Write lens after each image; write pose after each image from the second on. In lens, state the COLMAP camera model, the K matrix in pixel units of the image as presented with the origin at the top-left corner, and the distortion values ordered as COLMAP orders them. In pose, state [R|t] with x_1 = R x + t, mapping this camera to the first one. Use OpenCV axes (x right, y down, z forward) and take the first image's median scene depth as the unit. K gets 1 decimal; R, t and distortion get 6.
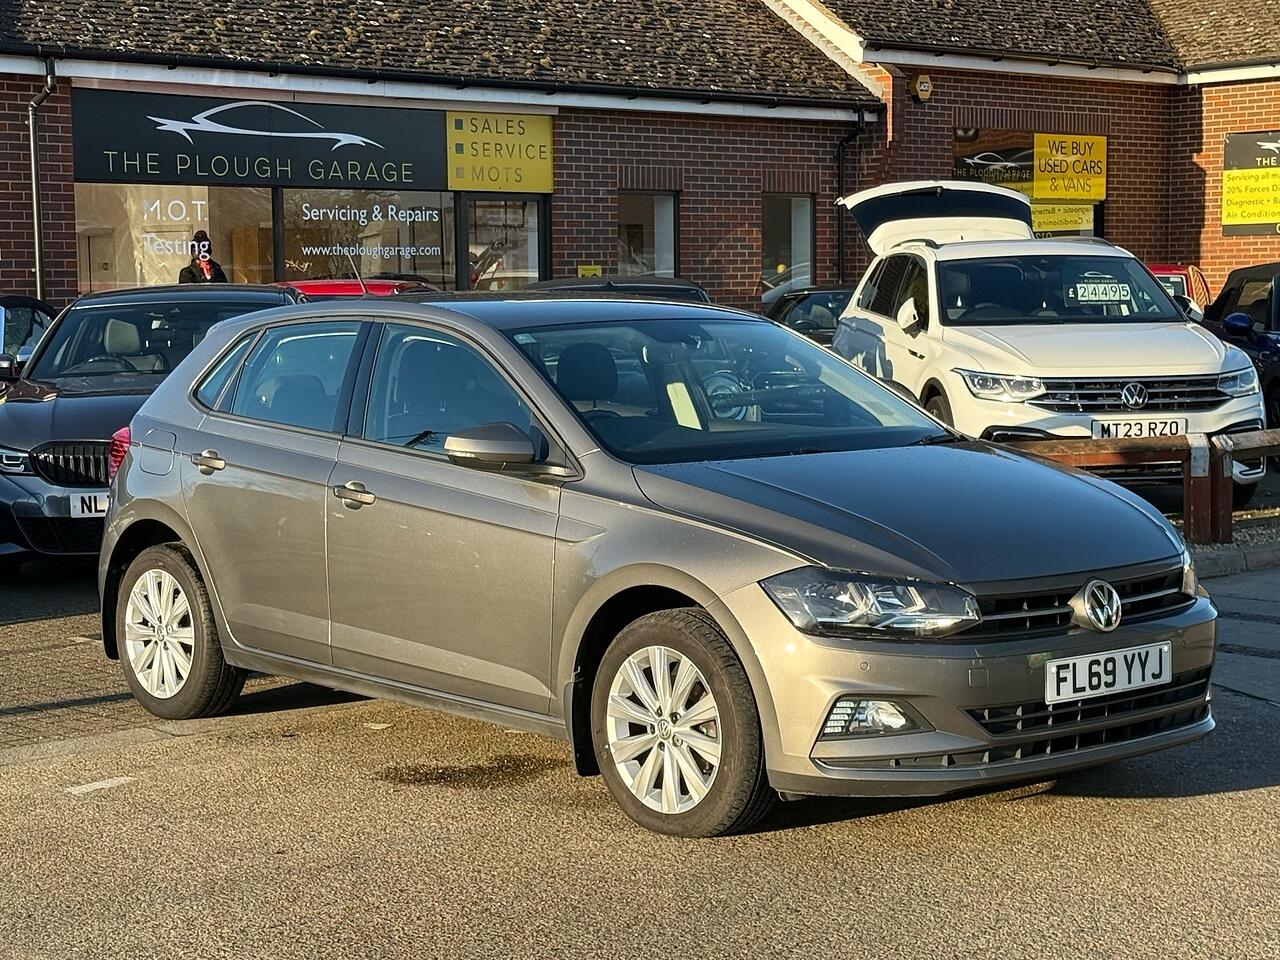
lens RADIAL K [[2426.2, 0, 640.0], [0, 2426.2, 480.0], [0, 0, 1]] dist [0.155896, -0.097017]
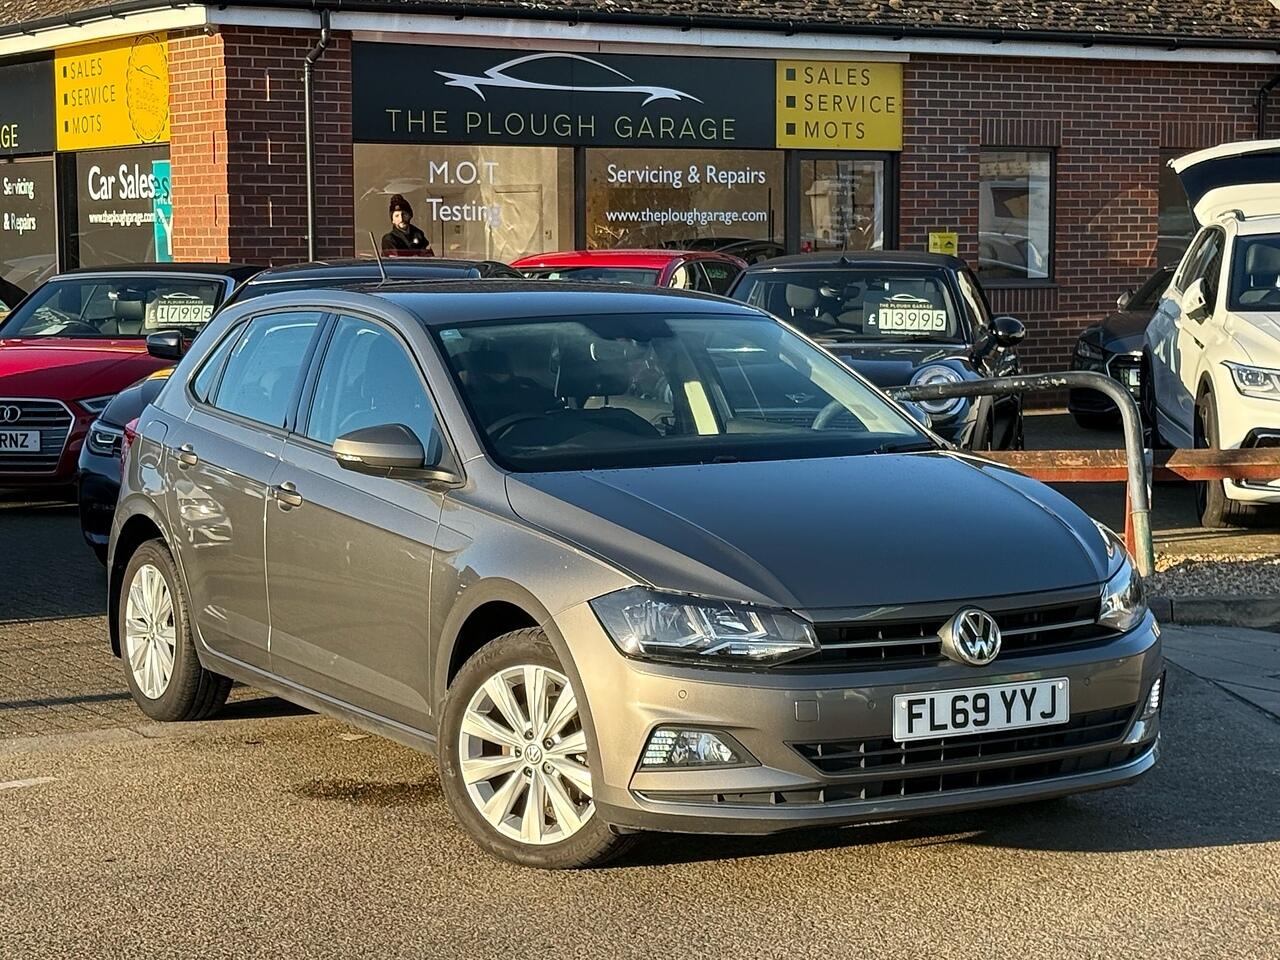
lens RADIAL K [[2798.5, 0, 680.1], [0, 2798.5, 481.1], [0, 0, 1]] dist [0.033945, 1.231442]
pose [[0.982541, 0.022147, -0.184722, 0.234990], [-0.021199, 0.999750, 0.007105, -0.010644], [0.184833, -0.003065, 0.982765, -0.049608]]
